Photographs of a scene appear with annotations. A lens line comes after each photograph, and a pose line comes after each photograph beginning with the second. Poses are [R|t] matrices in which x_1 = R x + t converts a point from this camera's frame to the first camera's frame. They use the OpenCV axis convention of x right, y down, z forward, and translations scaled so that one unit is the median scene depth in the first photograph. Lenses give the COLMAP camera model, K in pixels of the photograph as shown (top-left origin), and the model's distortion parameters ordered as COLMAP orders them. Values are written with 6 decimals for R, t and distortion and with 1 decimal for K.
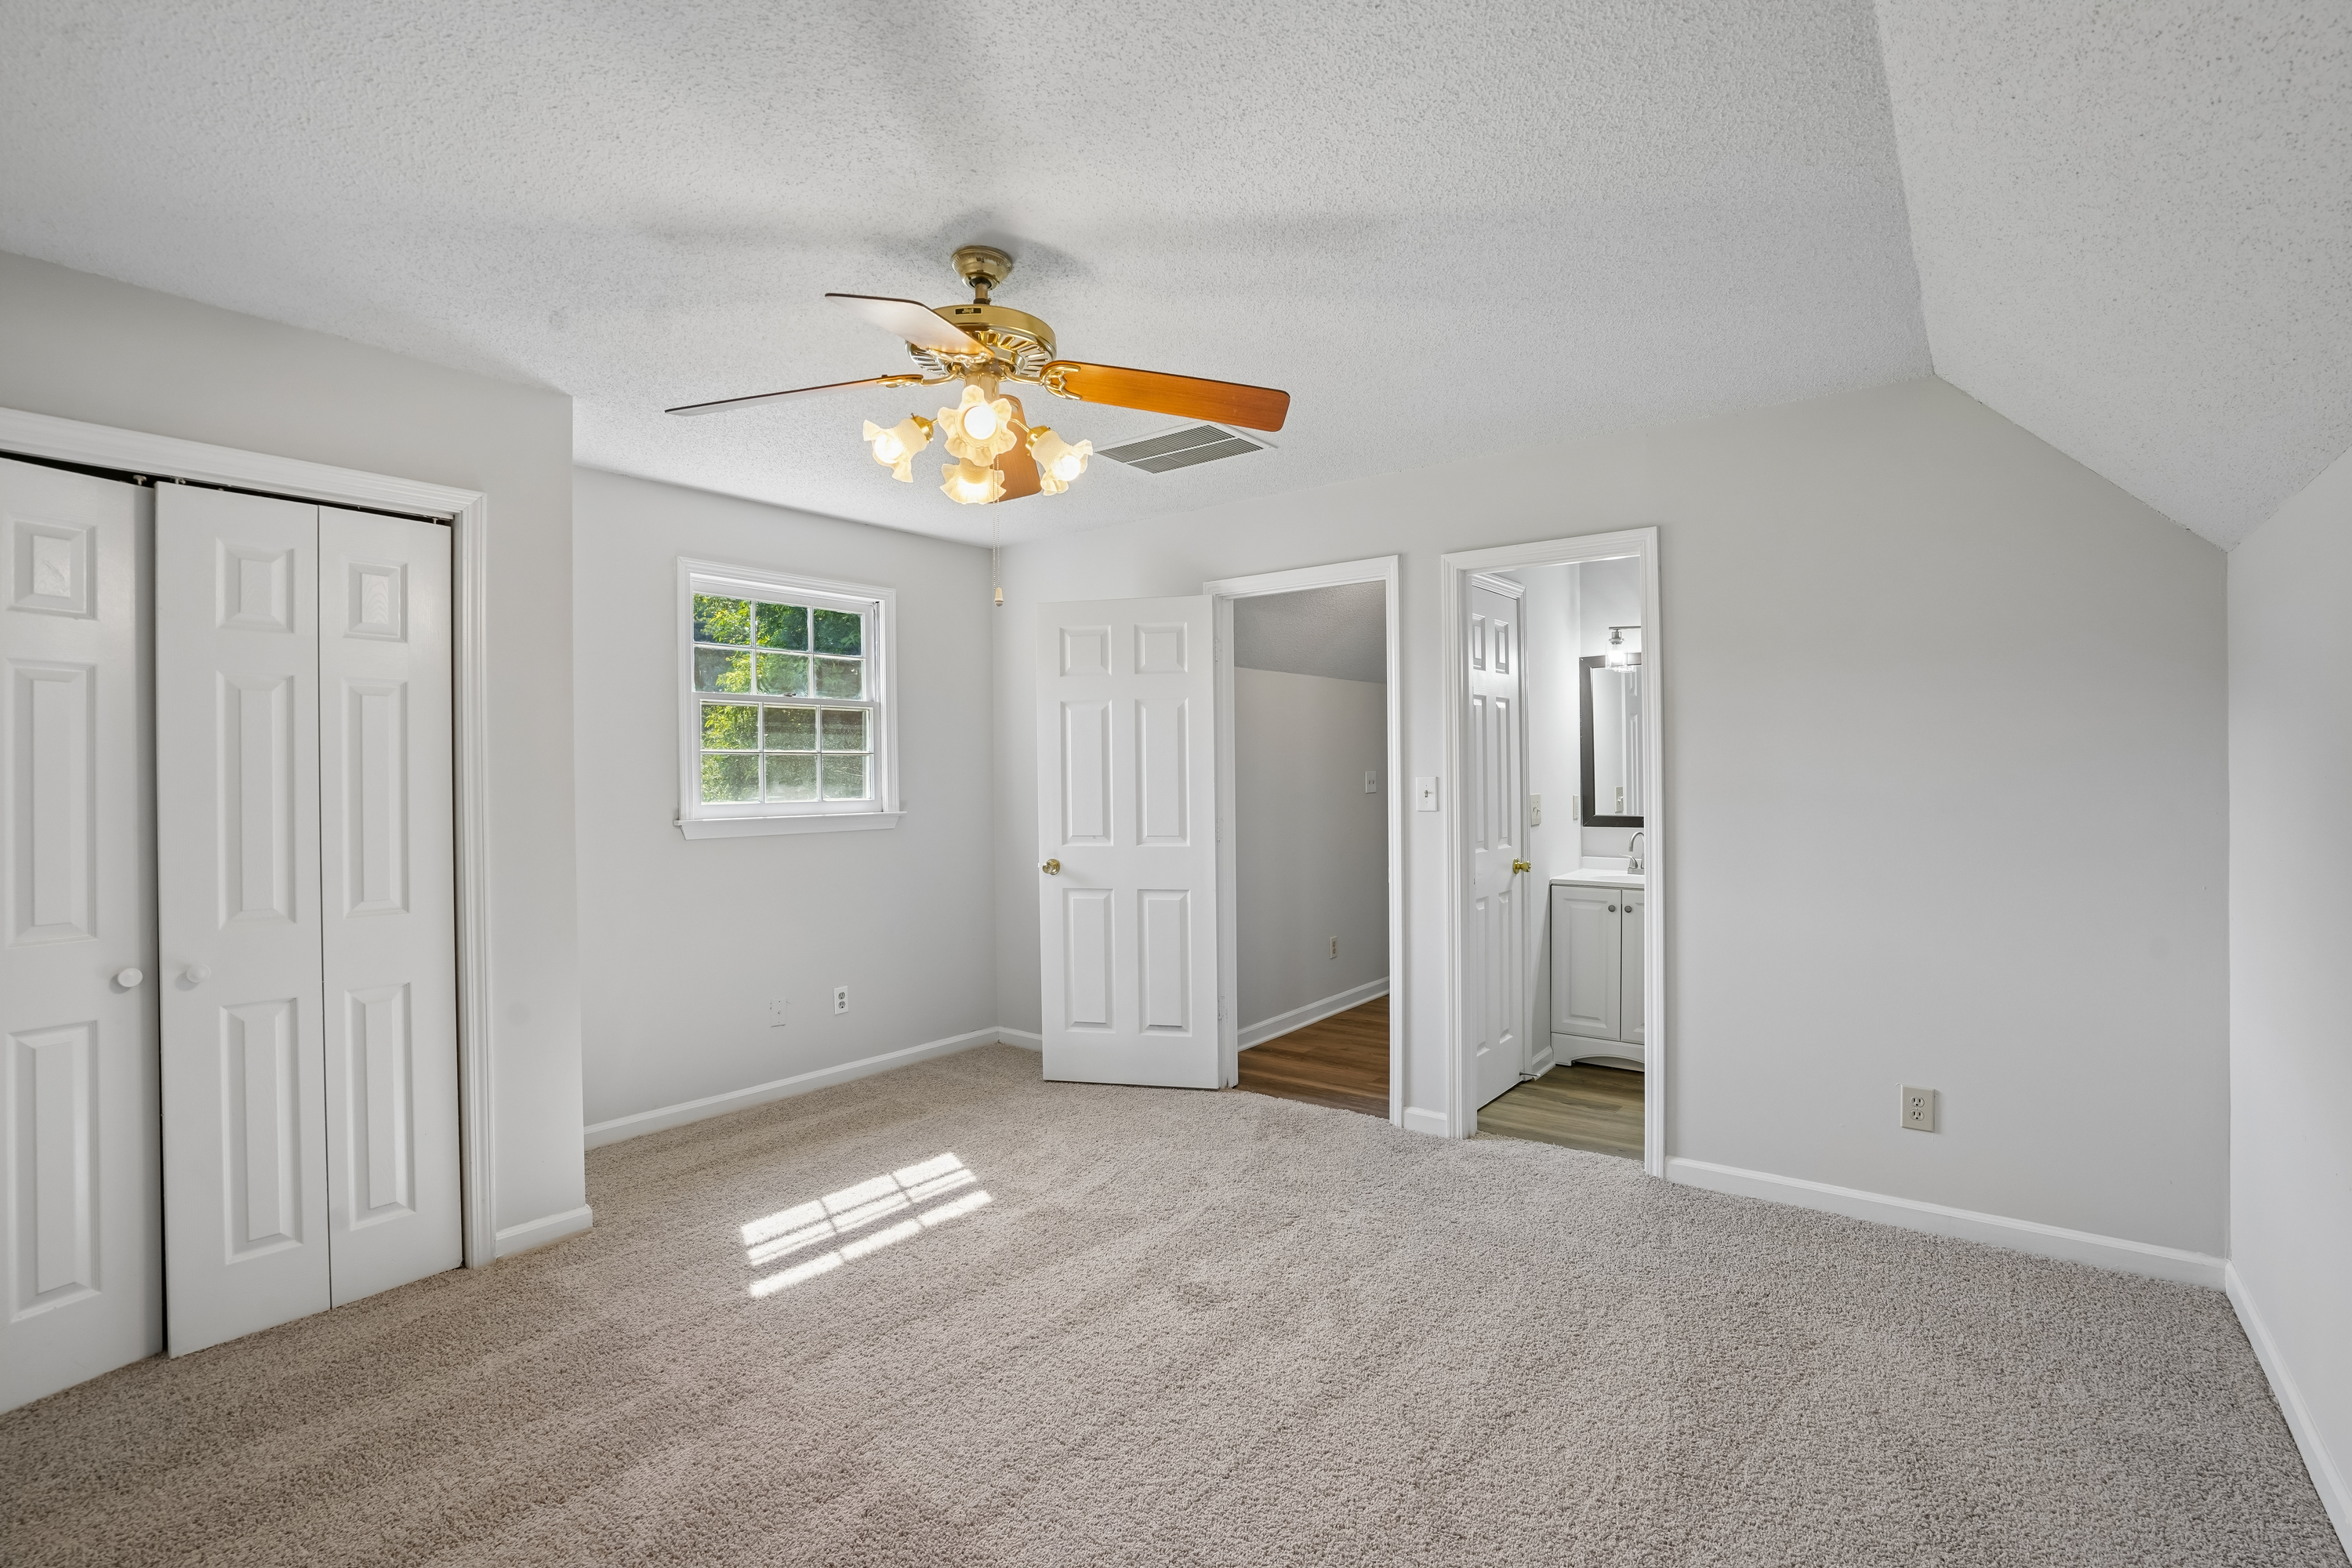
lens RADIAL K [[1082.5, 0, 1164.8], [0, 1082.5, 778.7], [0, 0, 1]] dist [-0.062099, 0.028013]
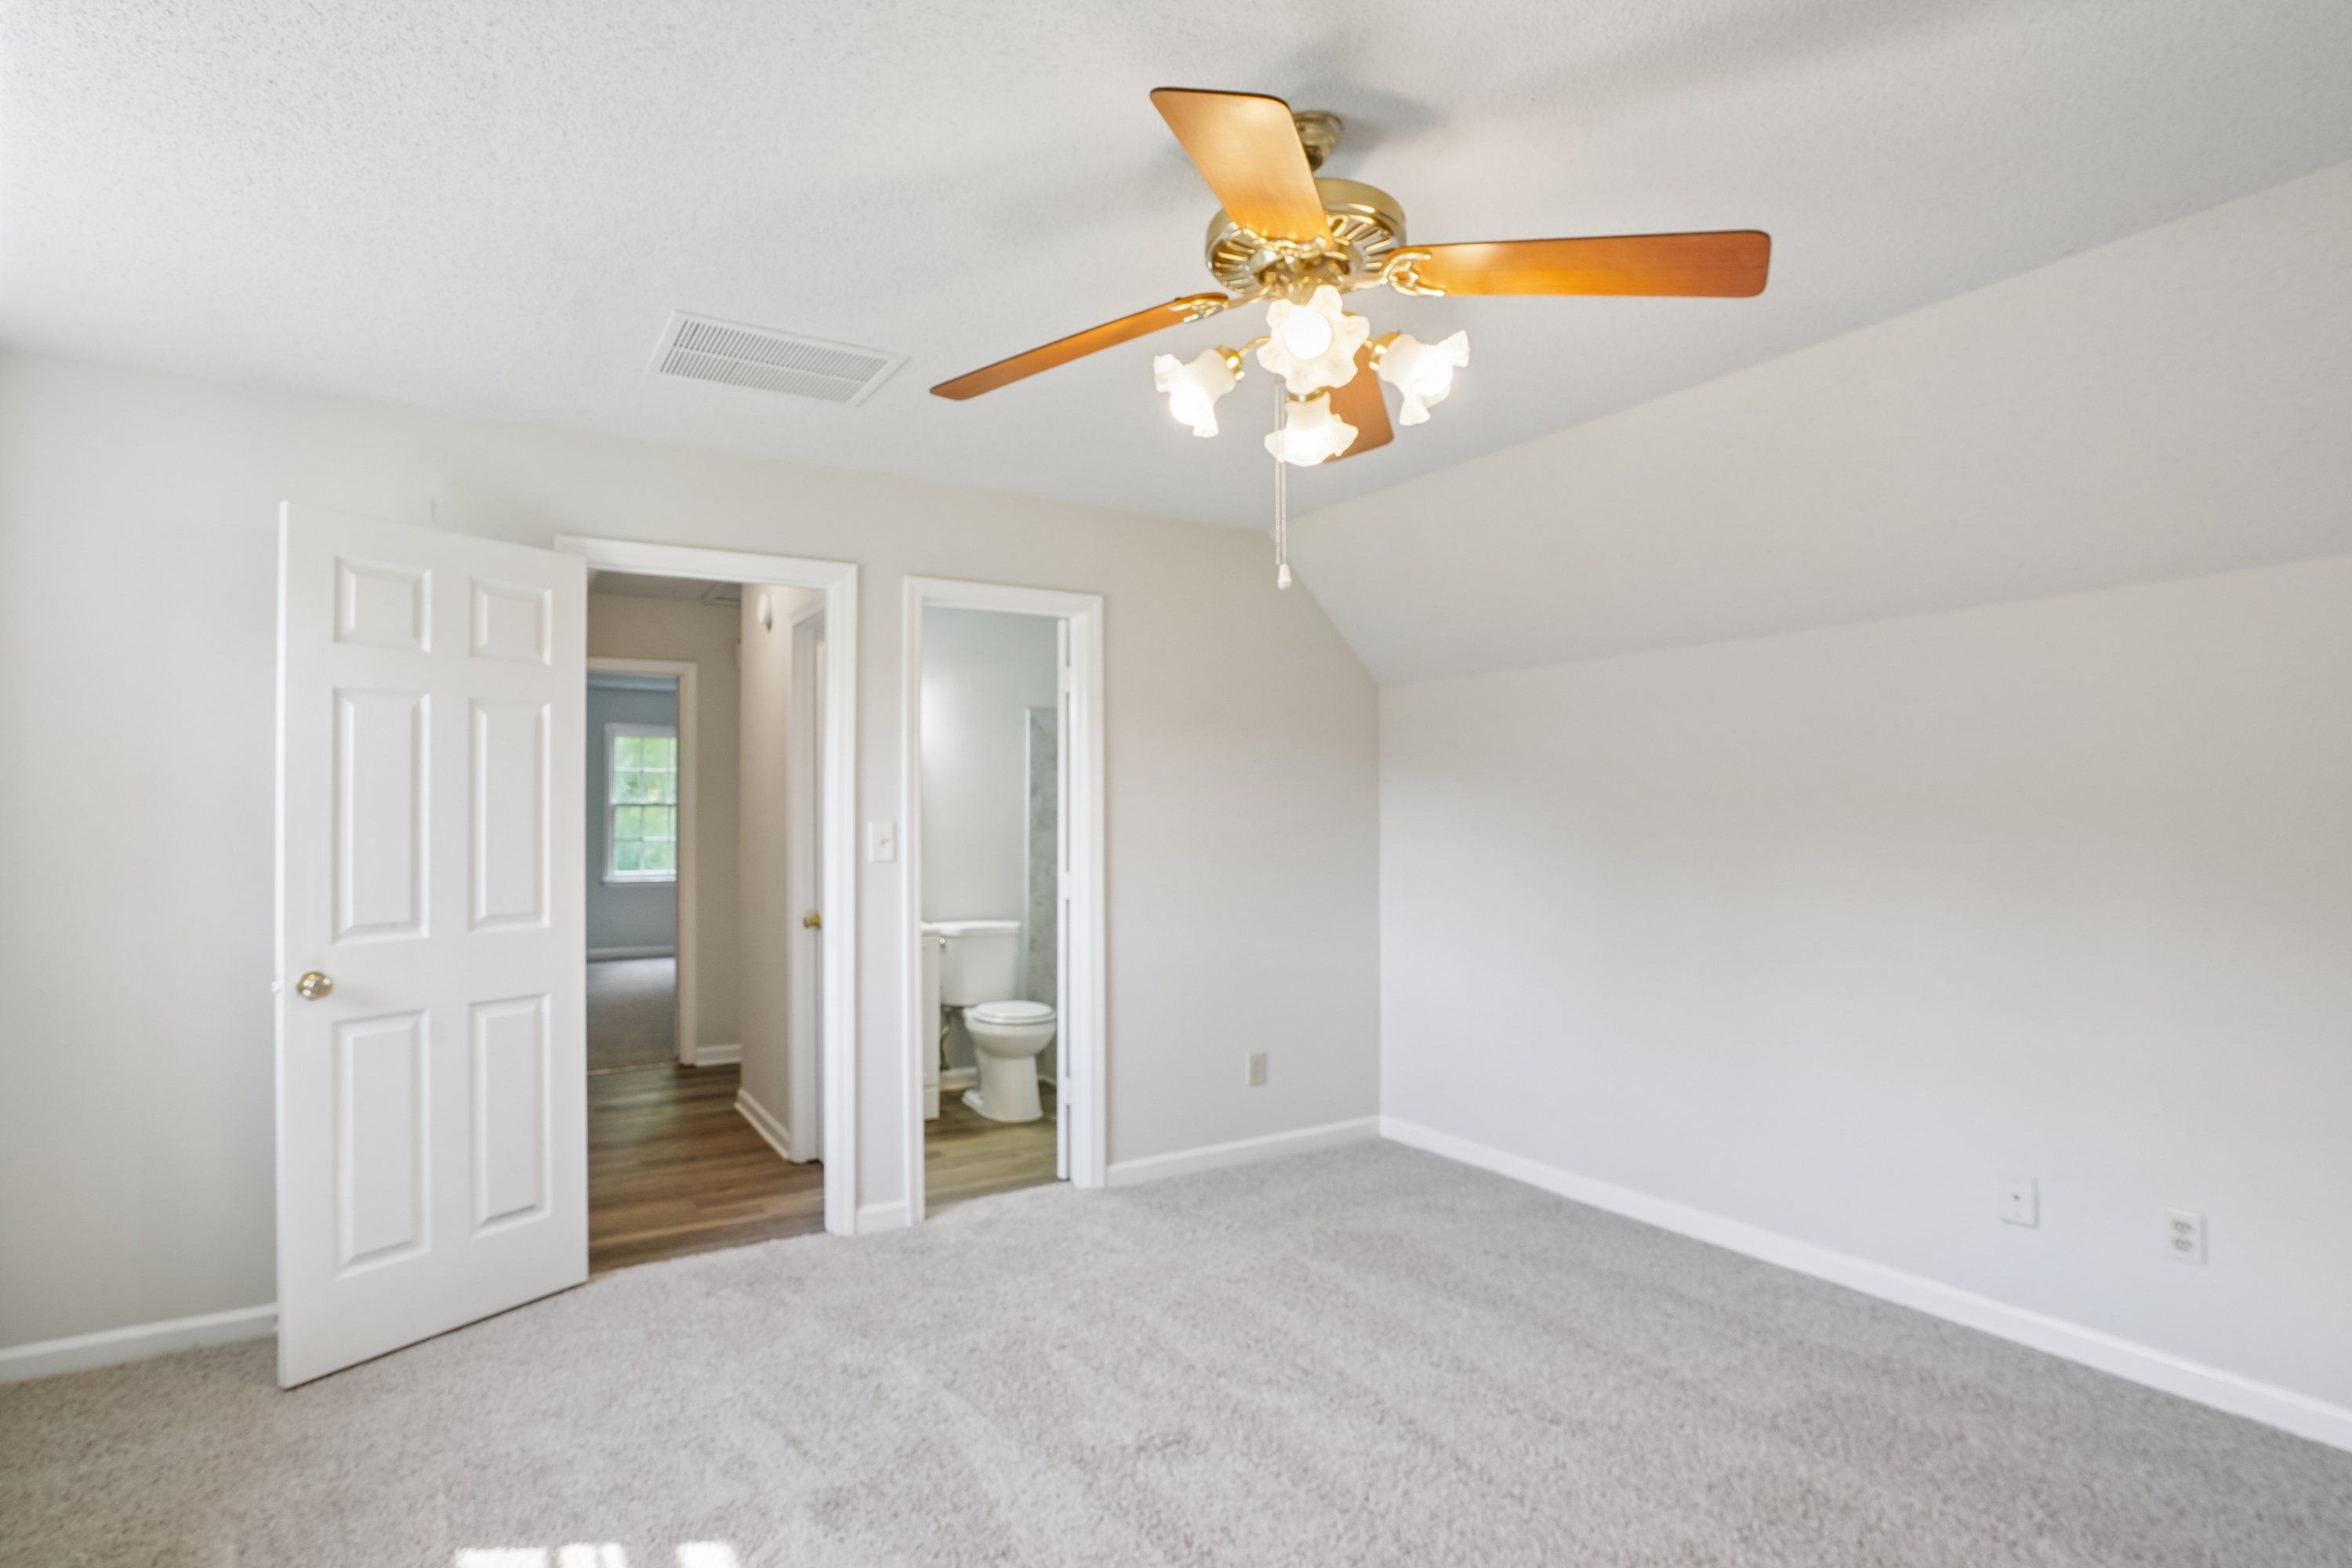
lens RADIAL K [[1091.0, 0, 1173.0], [0, 1091.0, 797.6], [0, 0, 1]] dist [-0.071931, 0.026464]
pose [[0.383624, 0.024279, 0.923170, -0.486680], [0.005958, 0.999568, -0.028764, 0.004320], [-0.923470, 0.016535, 0.383313, 0.442040]]
